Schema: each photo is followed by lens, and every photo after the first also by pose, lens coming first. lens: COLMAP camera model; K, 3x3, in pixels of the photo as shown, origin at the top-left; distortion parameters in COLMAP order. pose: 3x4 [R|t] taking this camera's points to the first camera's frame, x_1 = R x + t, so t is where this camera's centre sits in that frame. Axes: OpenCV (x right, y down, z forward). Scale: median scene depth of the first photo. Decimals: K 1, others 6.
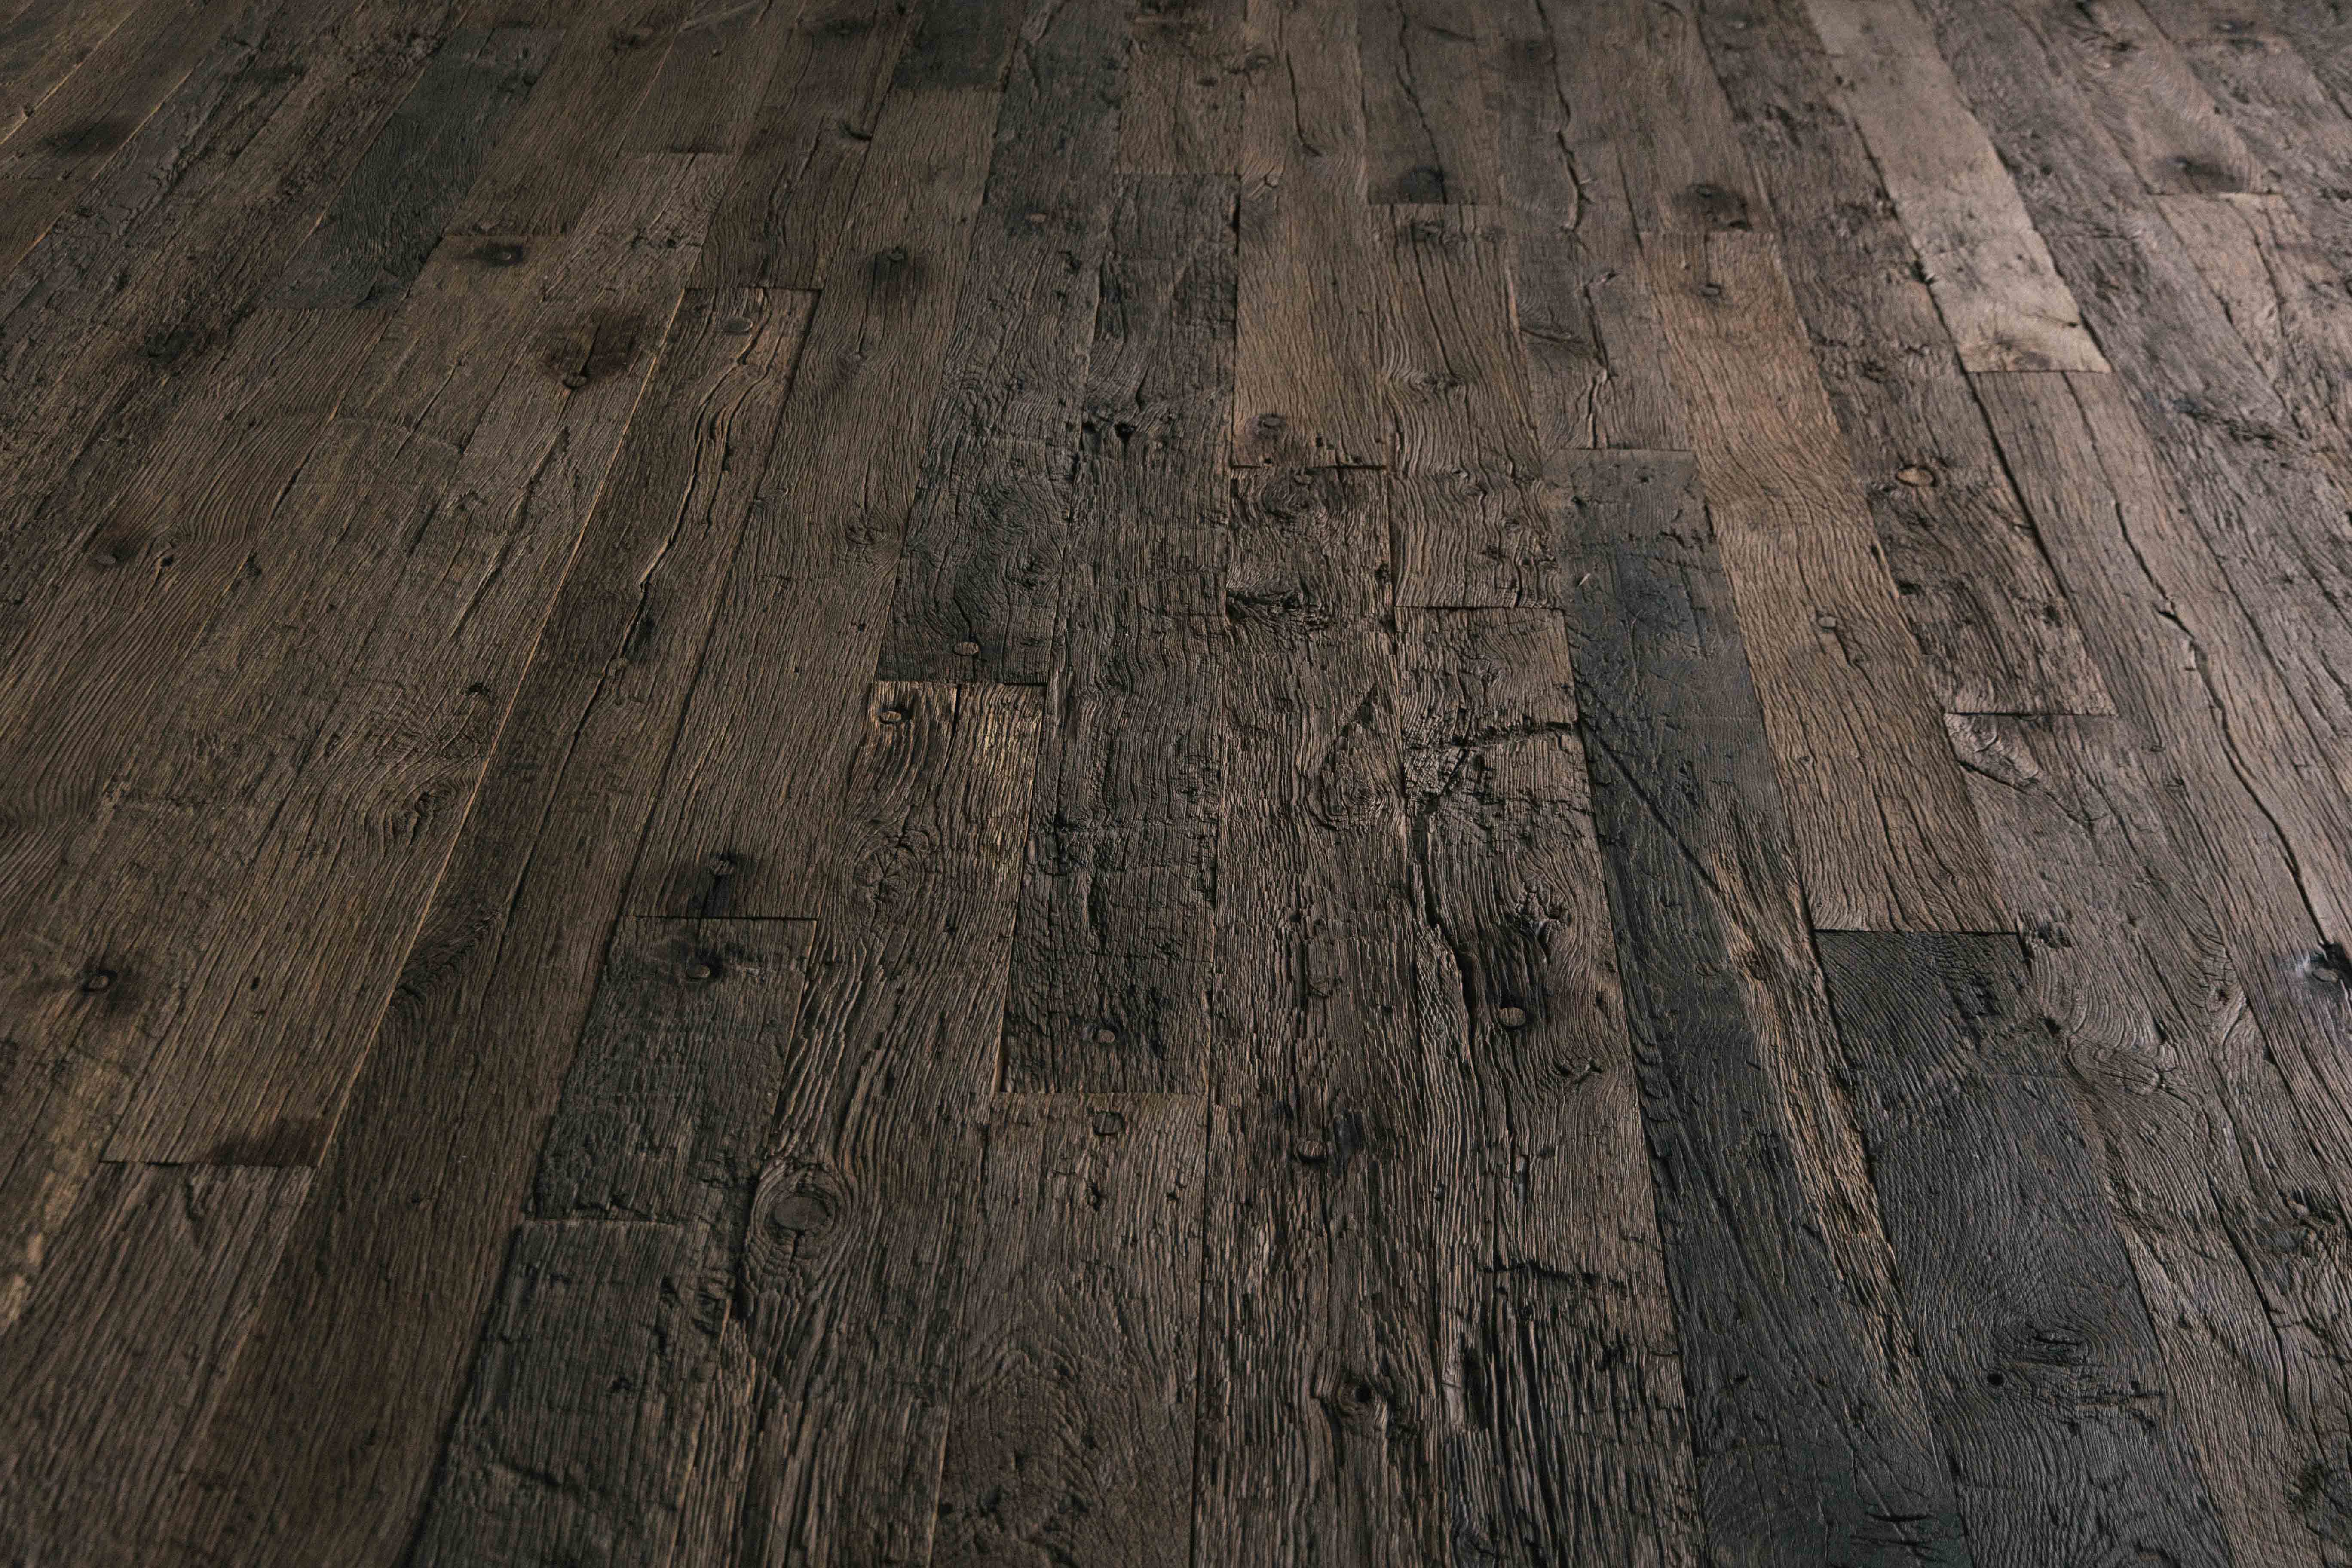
lens RADIAL K [[2885.5, 0, 1195.6], [0, 2885.5, 781.9], [0, 0, 1]] dist [0.004376, 0.000000]
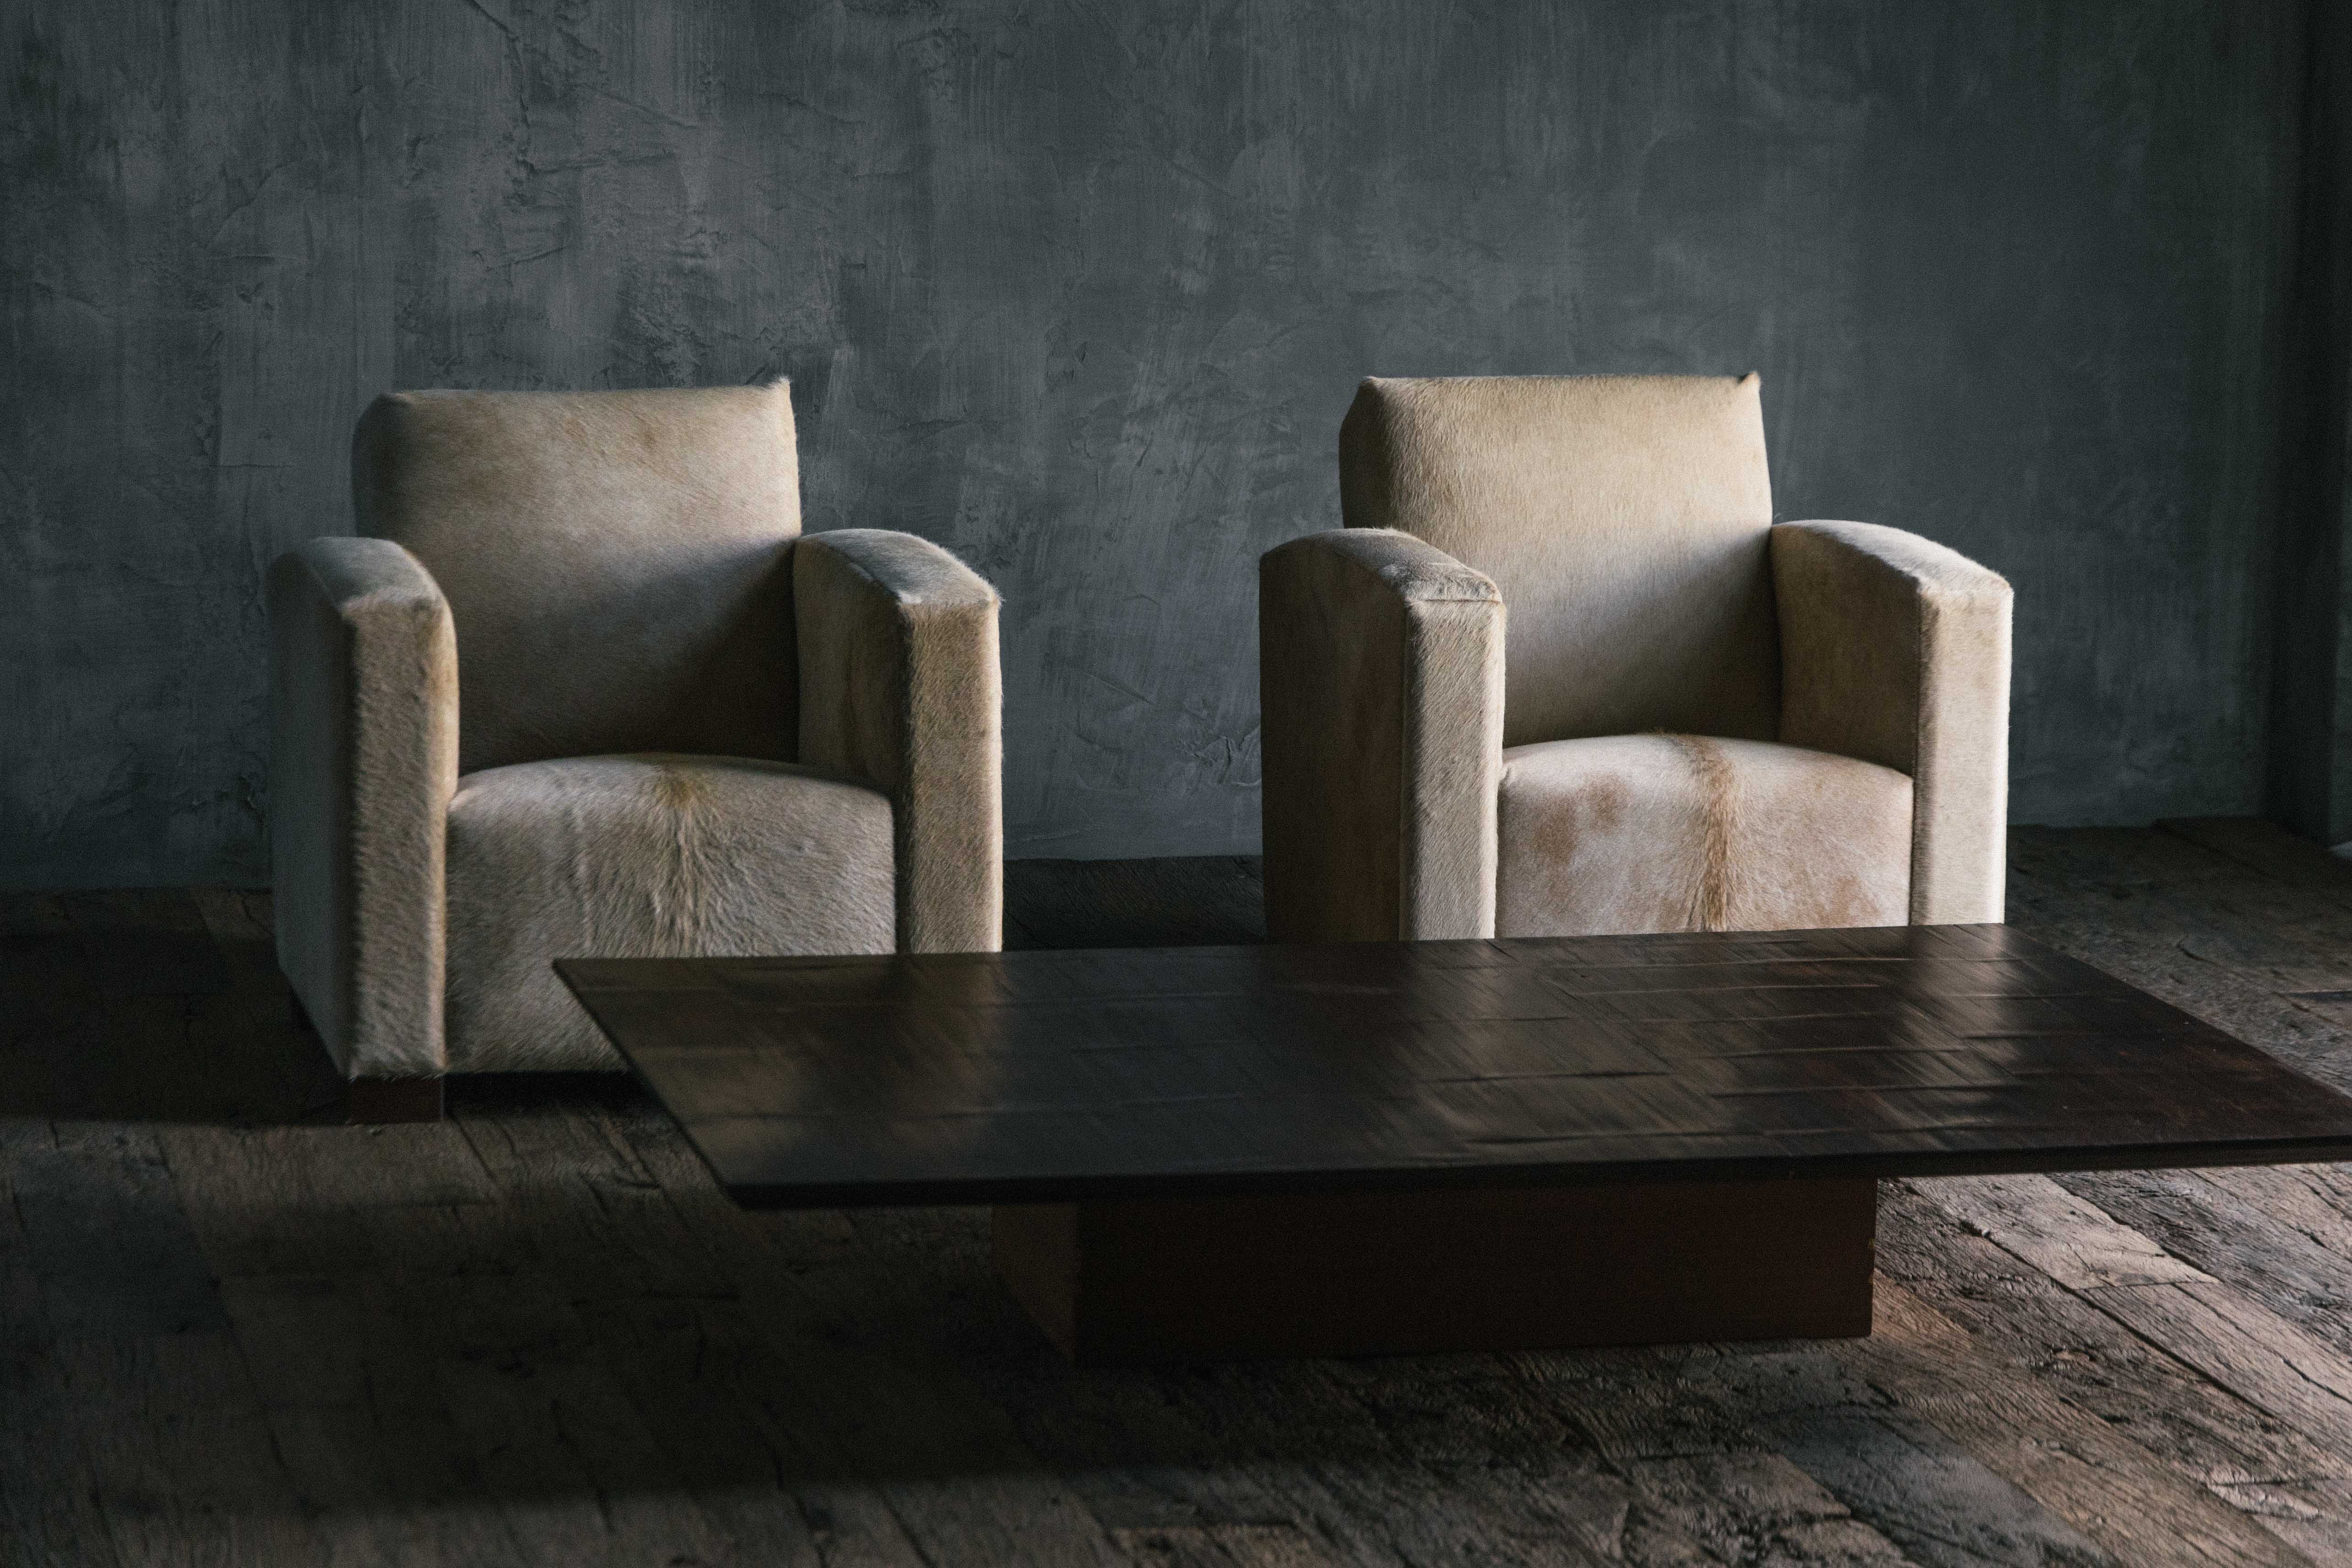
lens RADIAL K [[6462.8, 0, 1288.5], [0, 6462.8, 682.0], [0, 0, 1]] dist [0.105611, 0.000000]
pose [[0.959458, -0.014642, 0.281471, -0.545618], [0.134799, 0.900869, -0.412630, 0.500295], [-0.247527, 0.433844, 0.866320, -0.785657]]
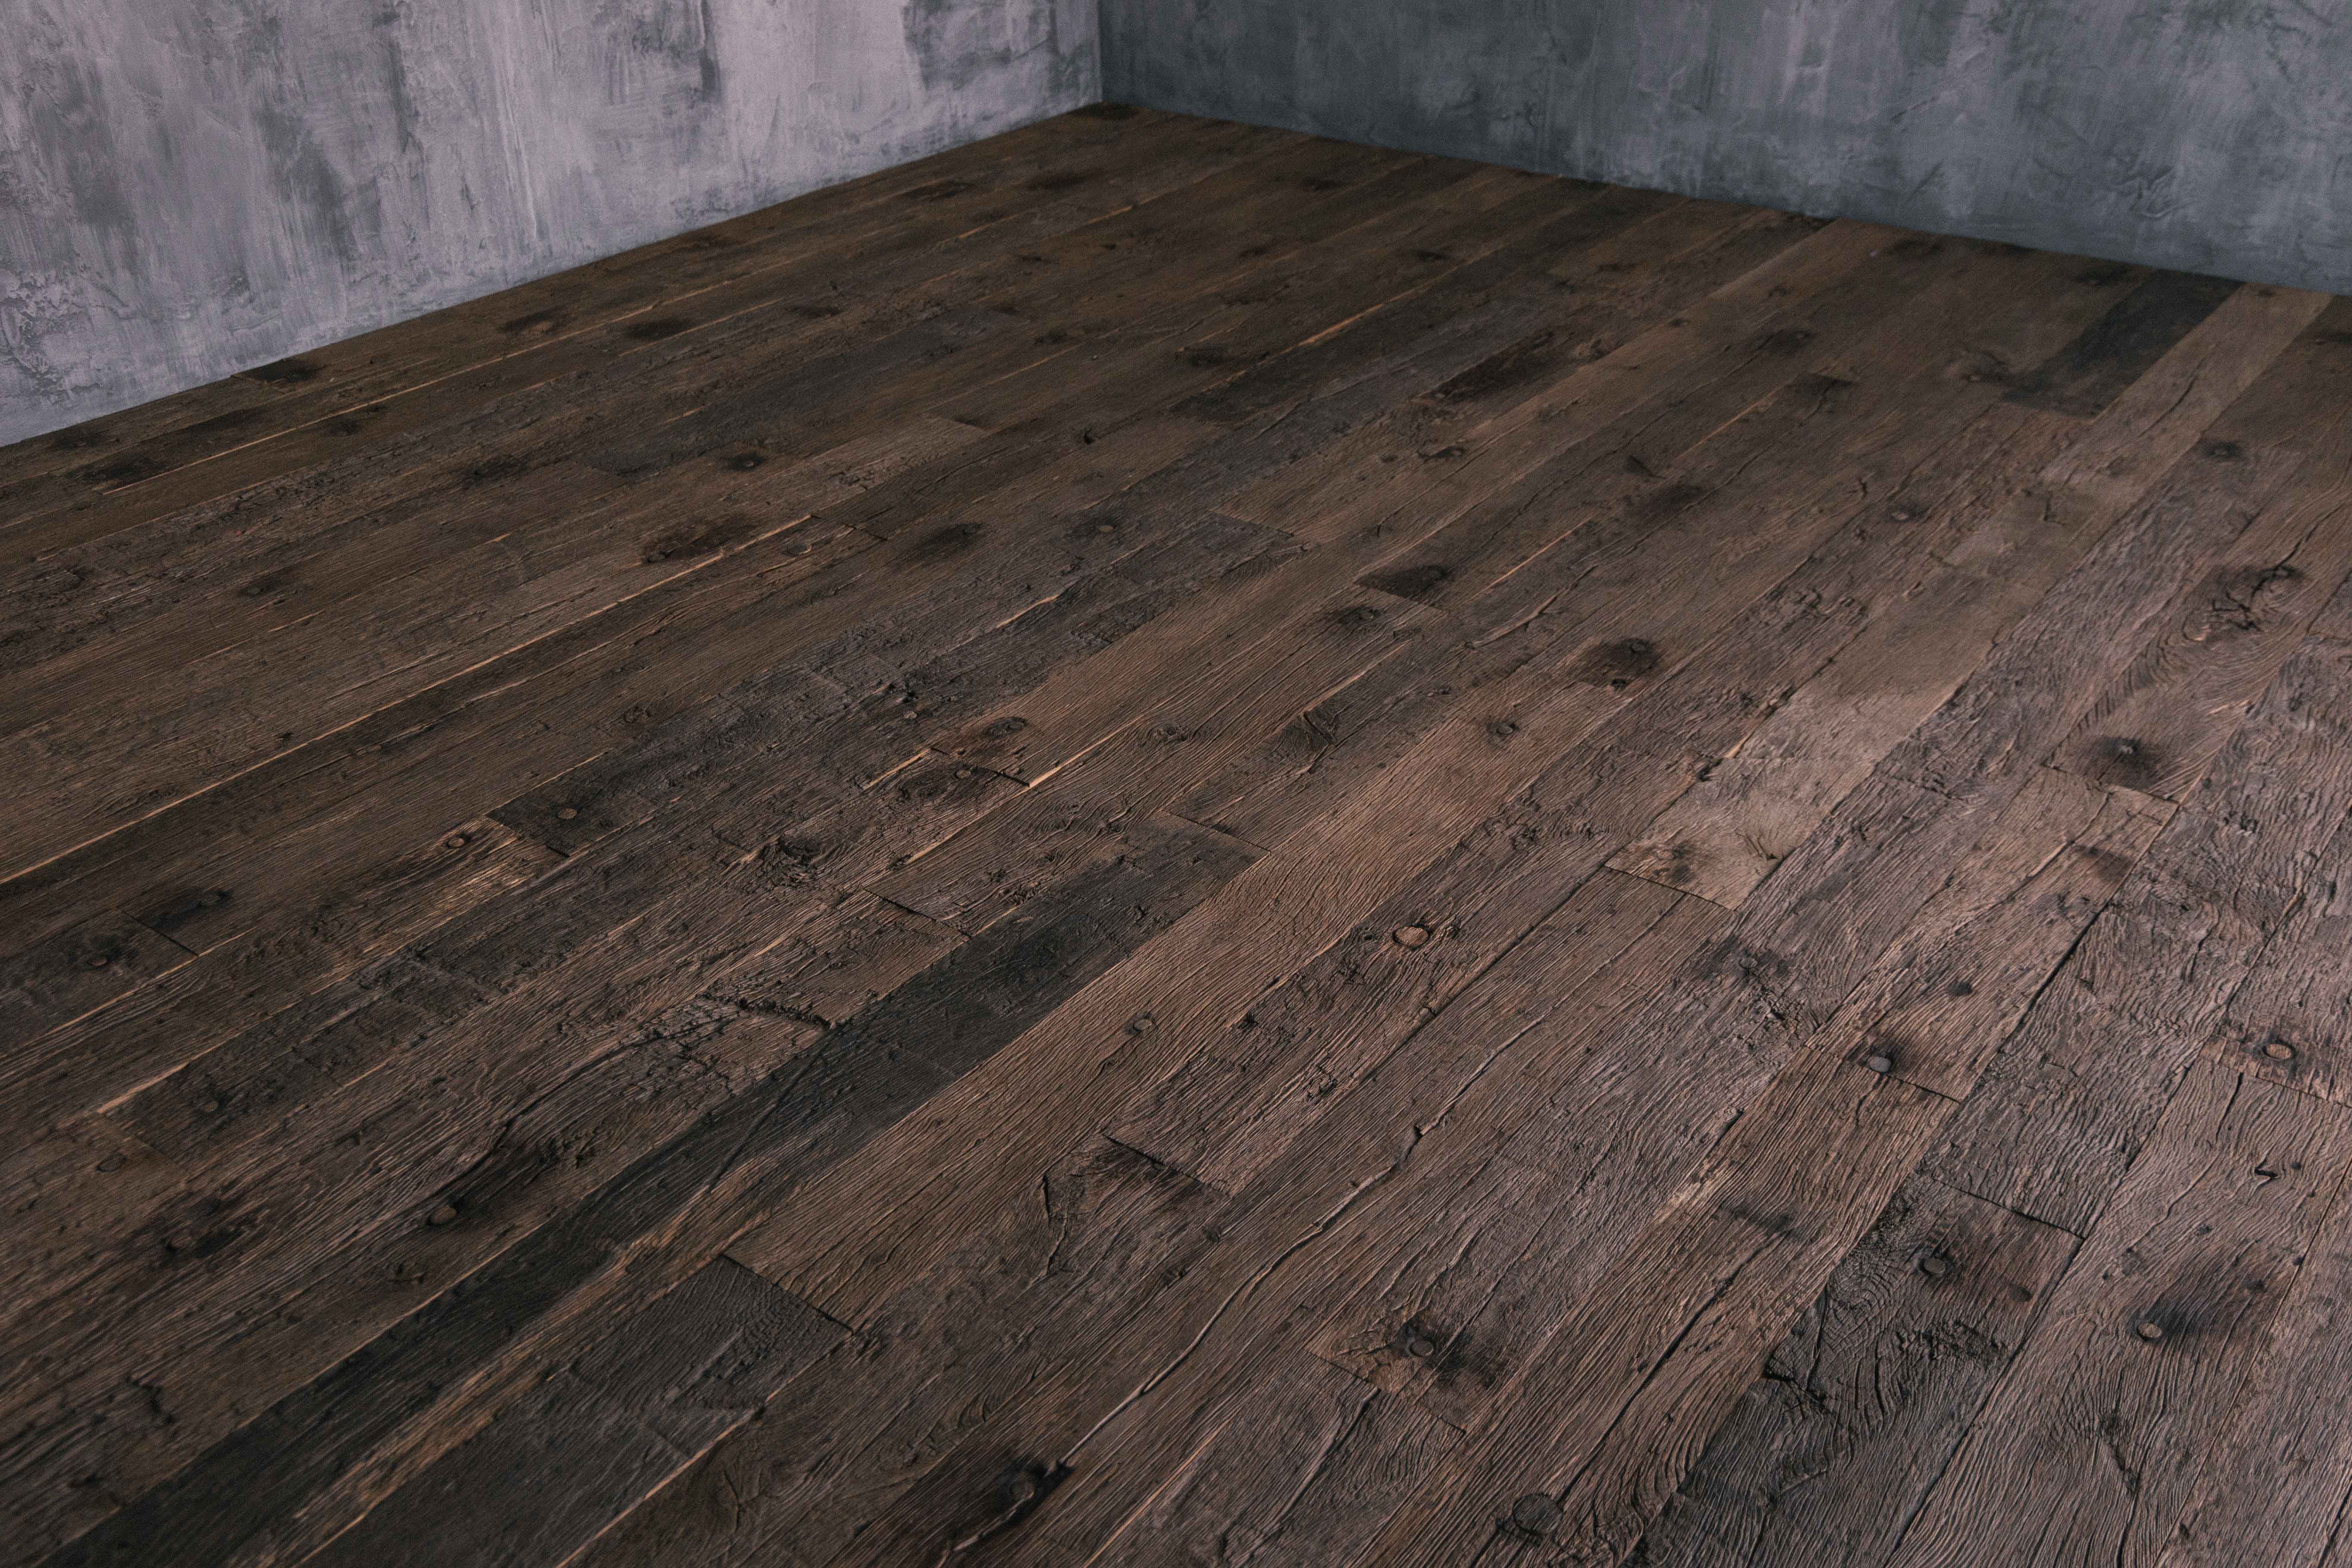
lens RADIAL K [[2288.1, 0, 1214.7], [0, 2288.1, 772.7], [0, 0, 1]] dist [0.007421, 0.000000]
pose [[0.816500, 0.278376, -0.505801, 0.575137], [-0.311291, 0.950096, 0.020392, -0.151441], [0.486236, 0.140801, 0.862409, 0.235730]]
